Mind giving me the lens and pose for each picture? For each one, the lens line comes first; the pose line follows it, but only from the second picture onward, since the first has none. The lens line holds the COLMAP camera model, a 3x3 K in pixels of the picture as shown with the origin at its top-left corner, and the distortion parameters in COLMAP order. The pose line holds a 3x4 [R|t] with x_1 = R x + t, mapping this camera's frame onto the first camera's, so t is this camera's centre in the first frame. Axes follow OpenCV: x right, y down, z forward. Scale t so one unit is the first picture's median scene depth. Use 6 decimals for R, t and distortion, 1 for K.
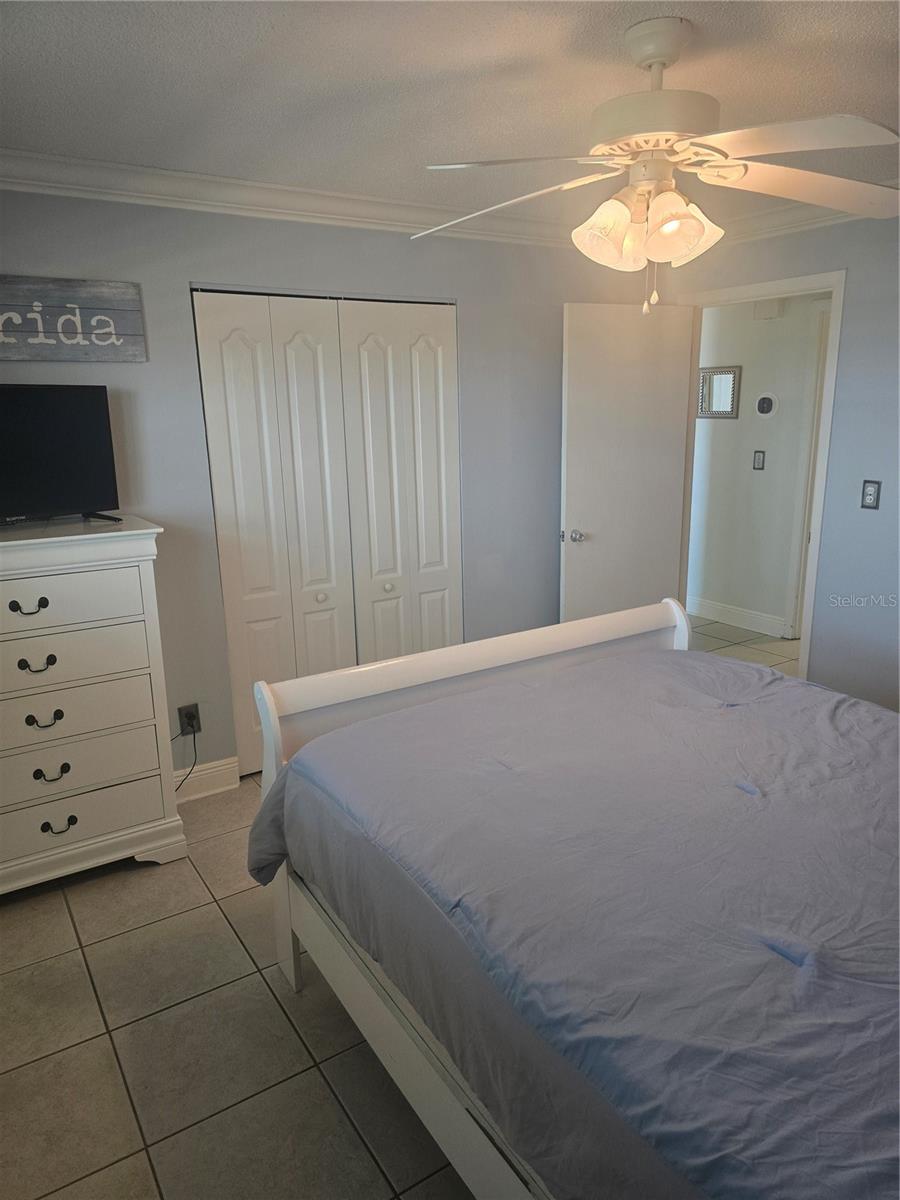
lens RADIAL K [[810.5, 0, 443.8], [0, 810.5, 605.3], [0, 0, 1]] dist [0.053815, -0.038377]
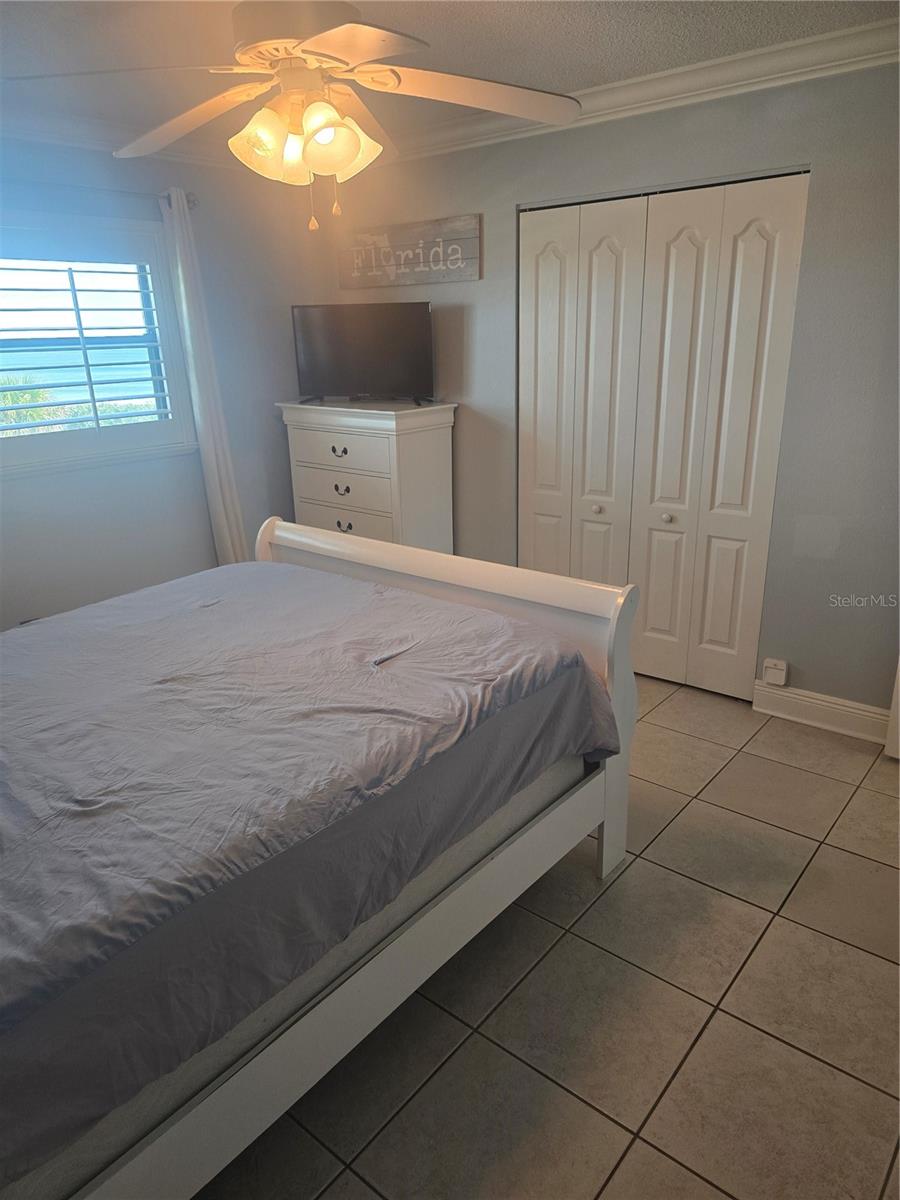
lens RADIAL K [[810.5, 0, 442.6], [0, 810.5, 601.2], [0, 0, 1]] dist [0.053815, -0.038377]
pose [[0.309342, 0.319220, -0.895771, 0.904587], [-0.209247, 0.941737, 0.263340, -0.156980], [0.927644, 0.105976, 0.358114, 0.571799]]
